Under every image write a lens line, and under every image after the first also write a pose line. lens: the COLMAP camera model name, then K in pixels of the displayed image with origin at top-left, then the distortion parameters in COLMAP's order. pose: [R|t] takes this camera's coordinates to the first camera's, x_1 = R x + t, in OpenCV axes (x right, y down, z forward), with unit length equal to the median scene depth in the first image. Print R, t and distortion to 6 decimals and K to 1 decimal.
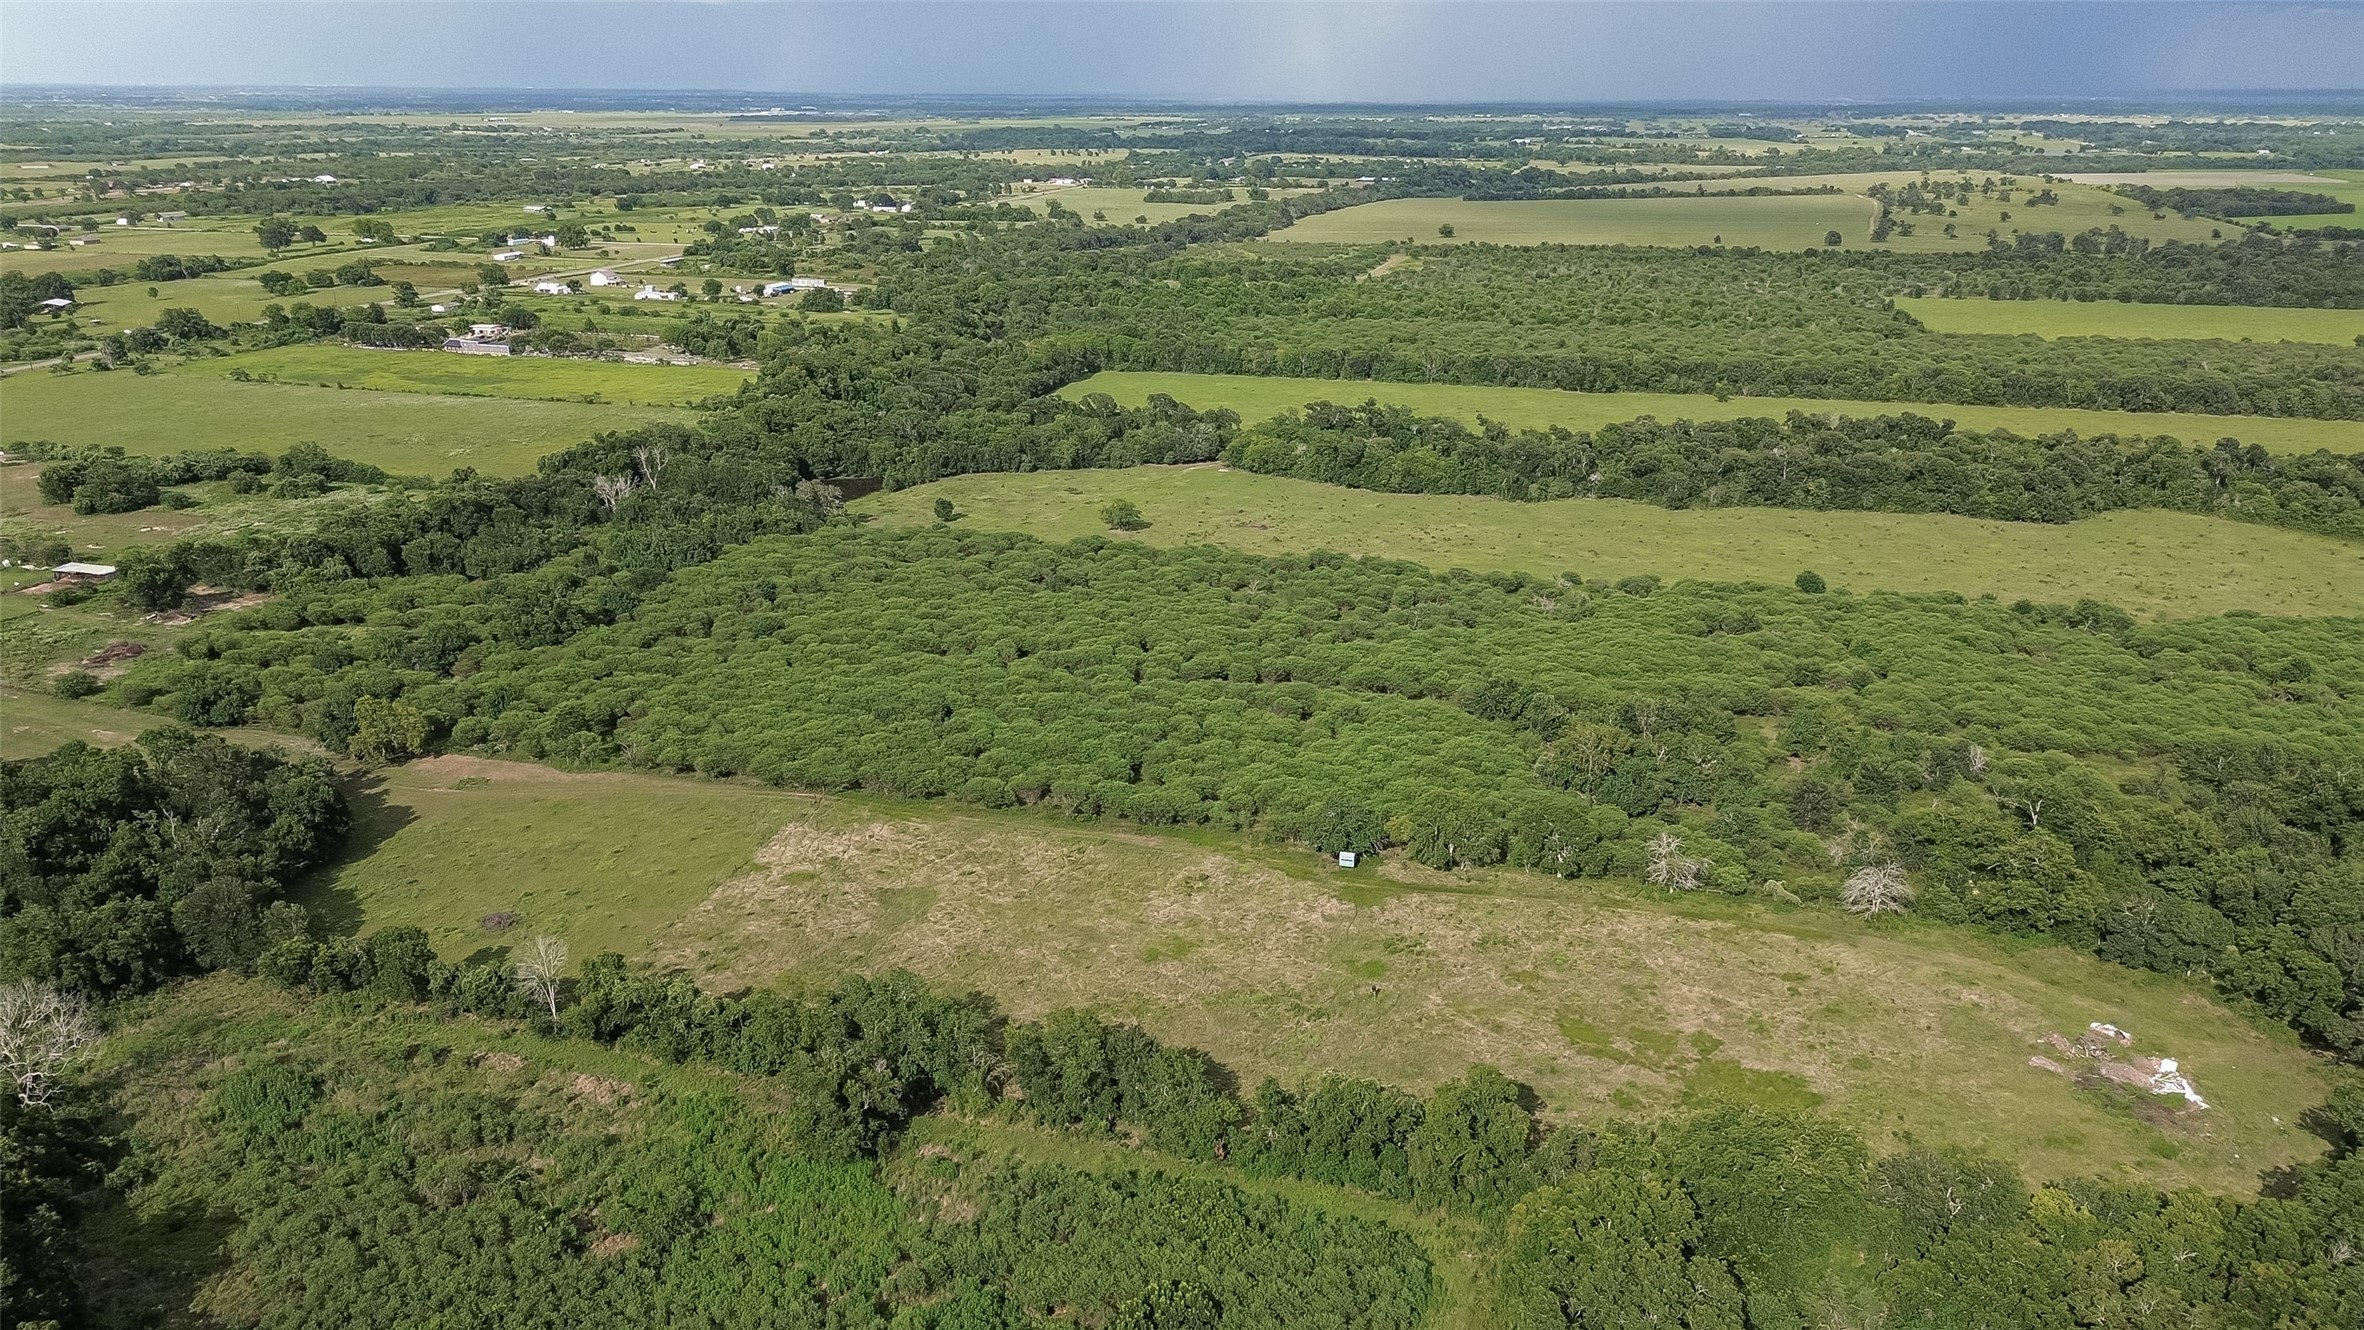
lens RADIAL K [[1669.2, 0, 1182.0], [0, 1669.2, 665.0], [0, 0, 1]] dist [0.062956, -0.061591]
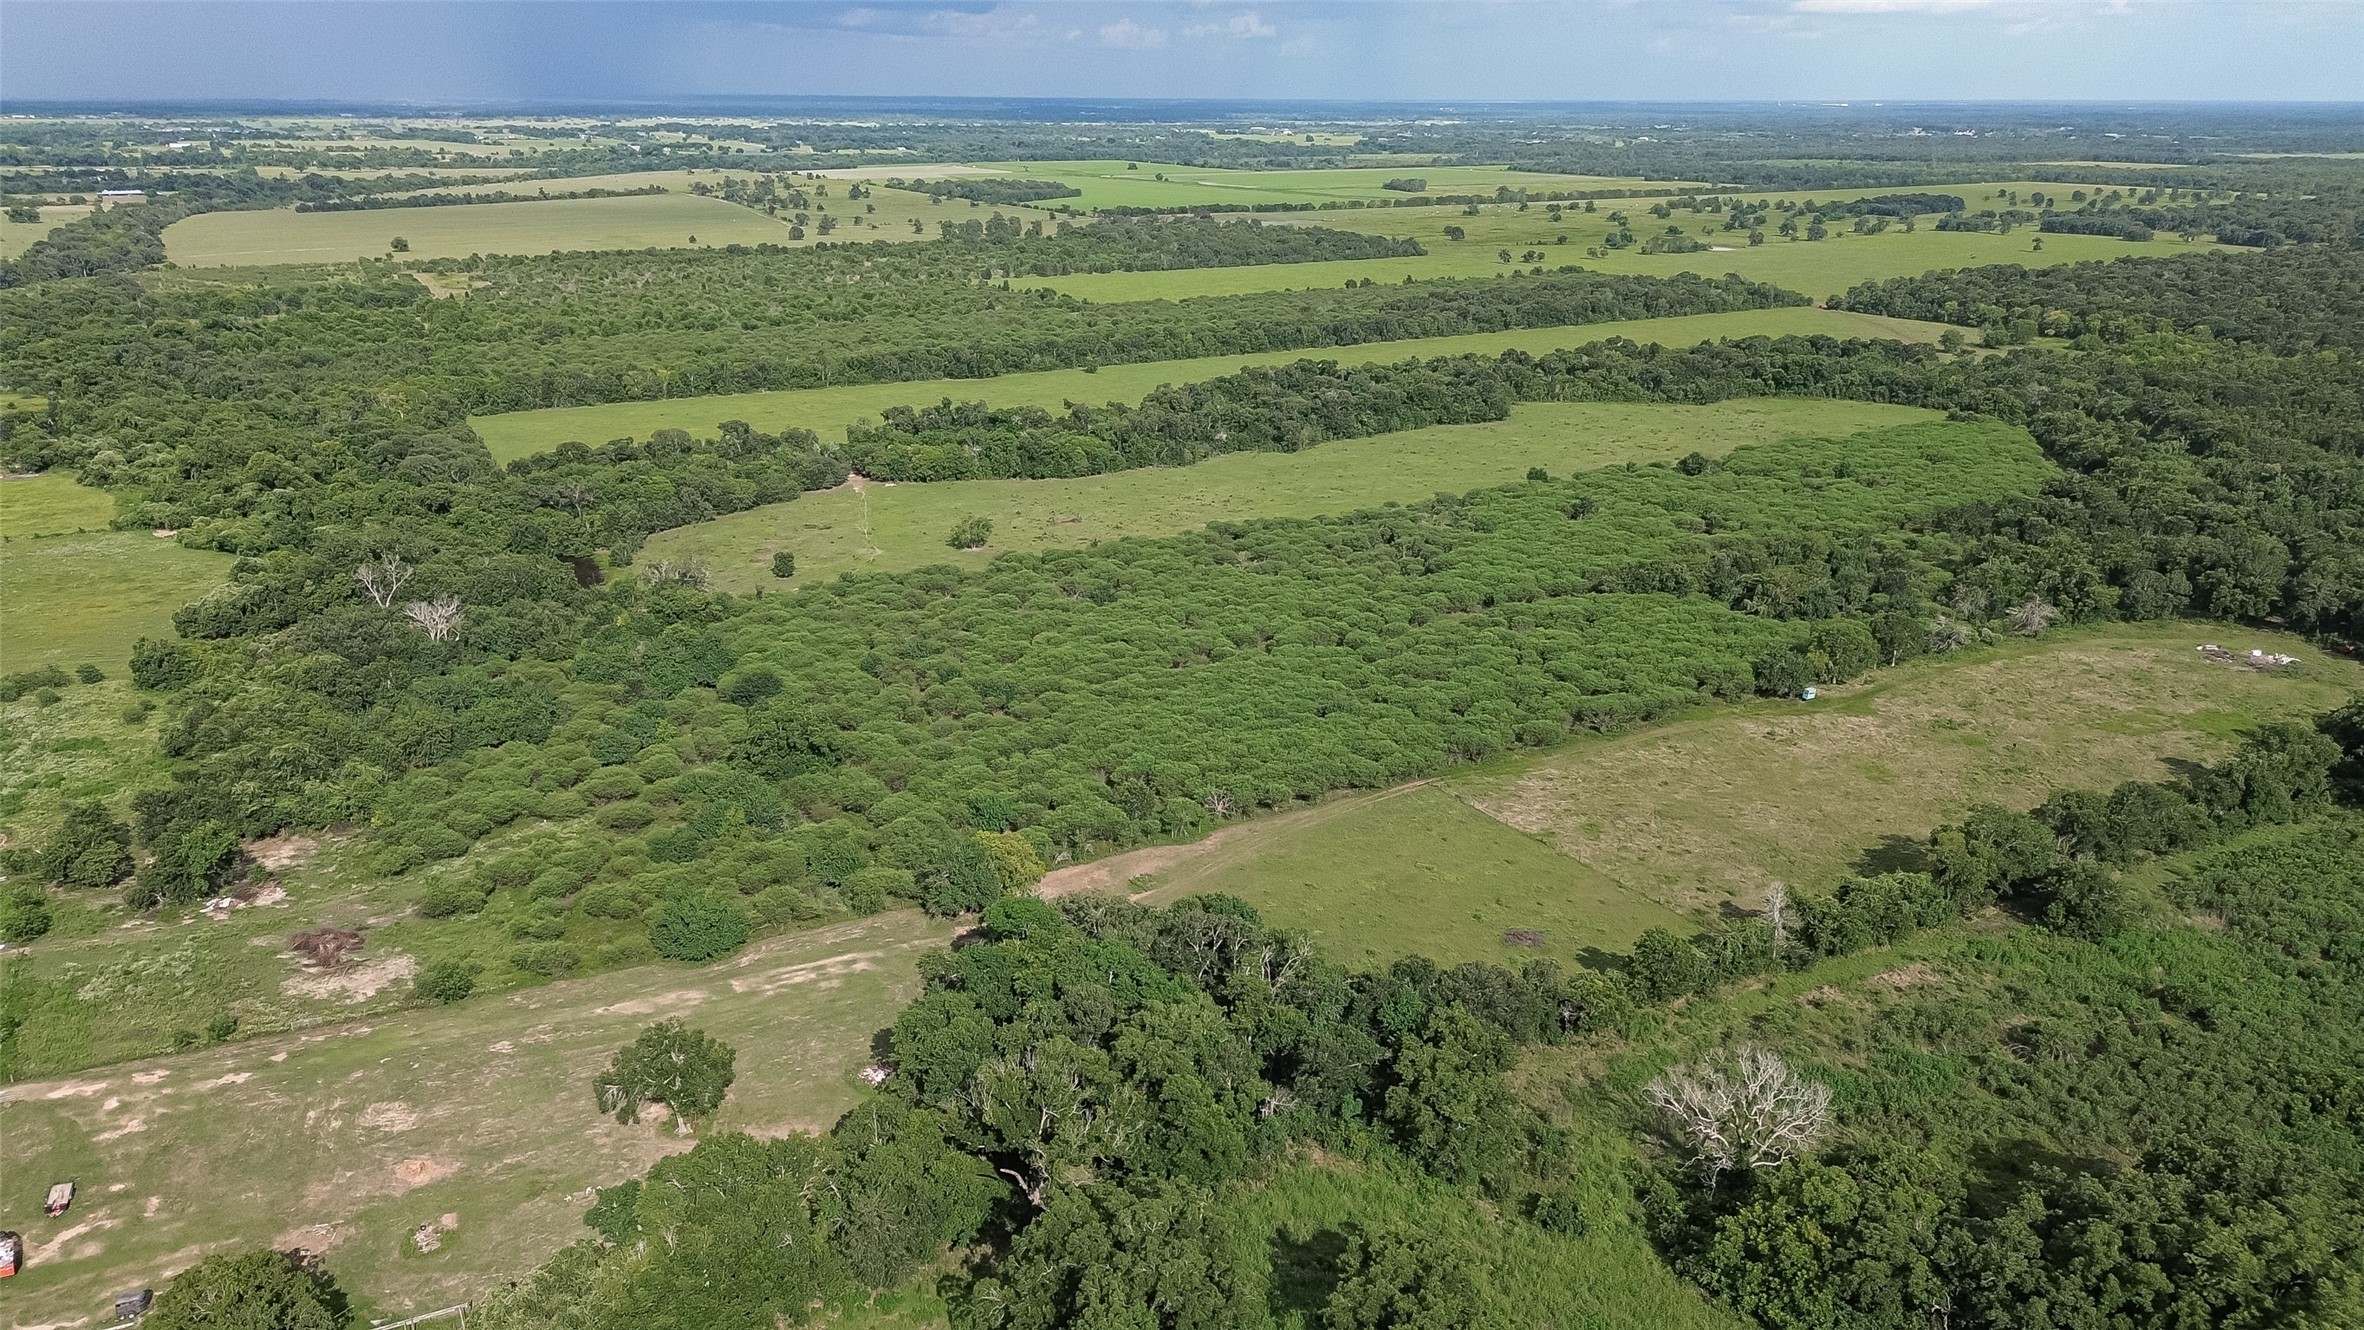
lens RADIAL K [[1669.2, 0, 1182.0], [0, 1669.2, 665.0], [0, 0, 1]] dist [0.062956, -0.061591]
pose [[0.701710, -0.228256, 0.674909, -0.538926], [0.228589, 0.969338, 0.090165, -0.064558], [-0.674796, 0.091007, 0.732372, 0.181685]]
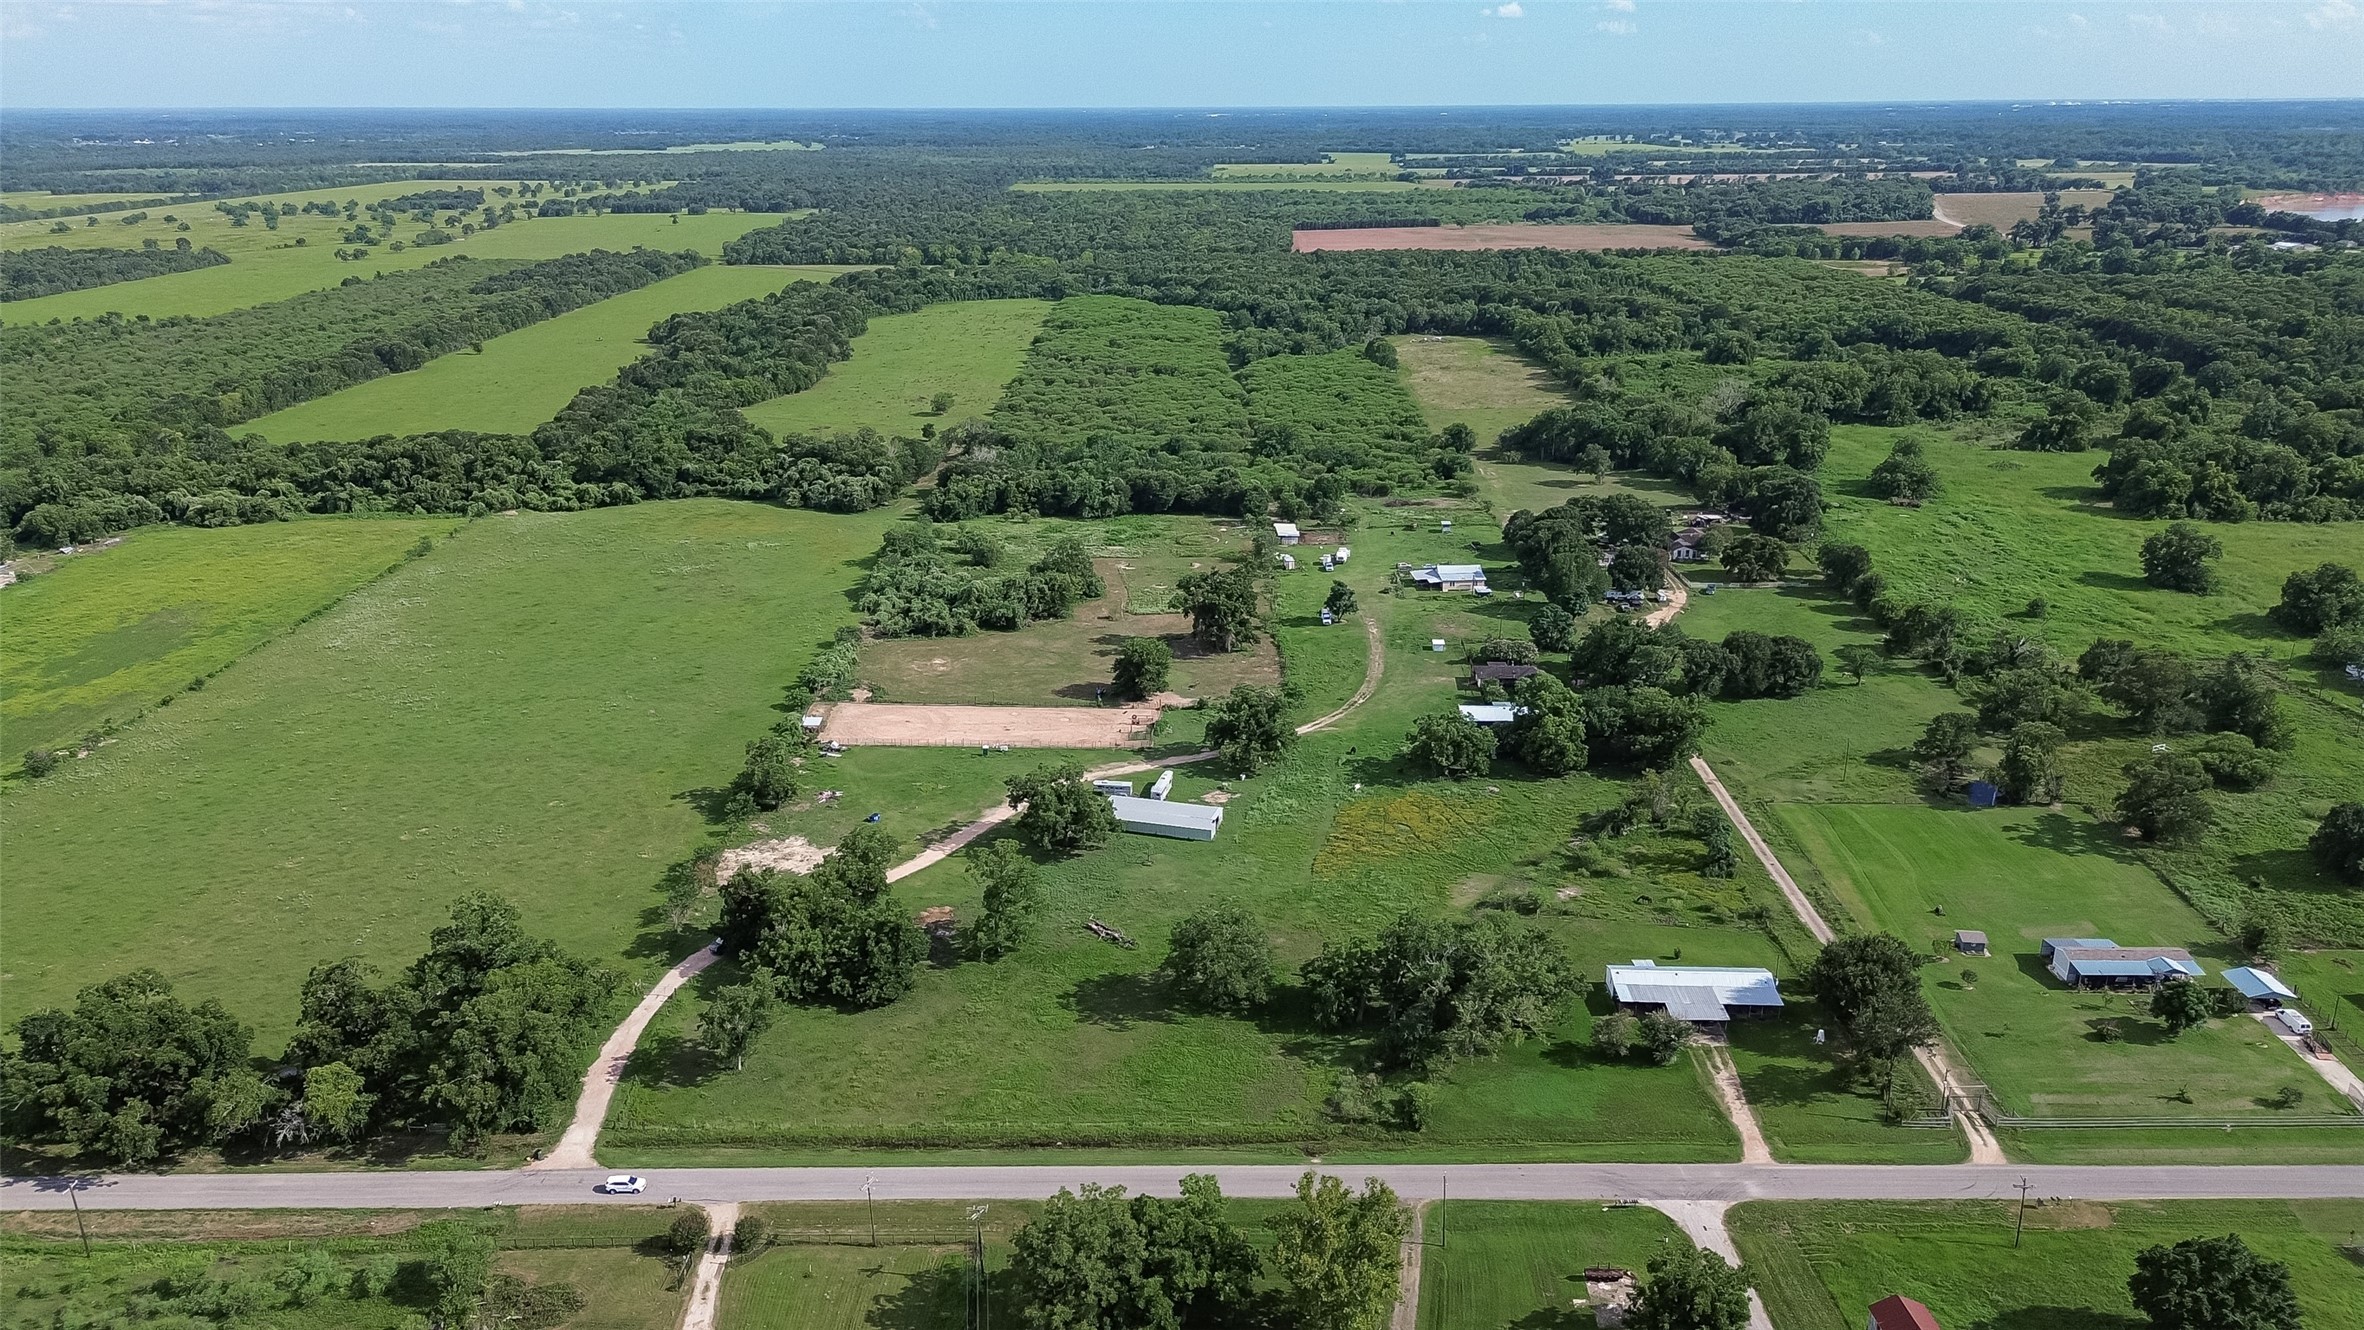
lens RADIAL K [[1659.7, 0, 1182.0], [0, 1659.7, 665.0], [0, 0, 1]] dist [0.086146, -0.105567]
pose [[-0.273919, -0.307651, 0.911219, -1.313498], [0.316325, 0.865923, 0.387447, -0.338231], [-0.908244, 0.394370, -0.139875, 0.961065]]
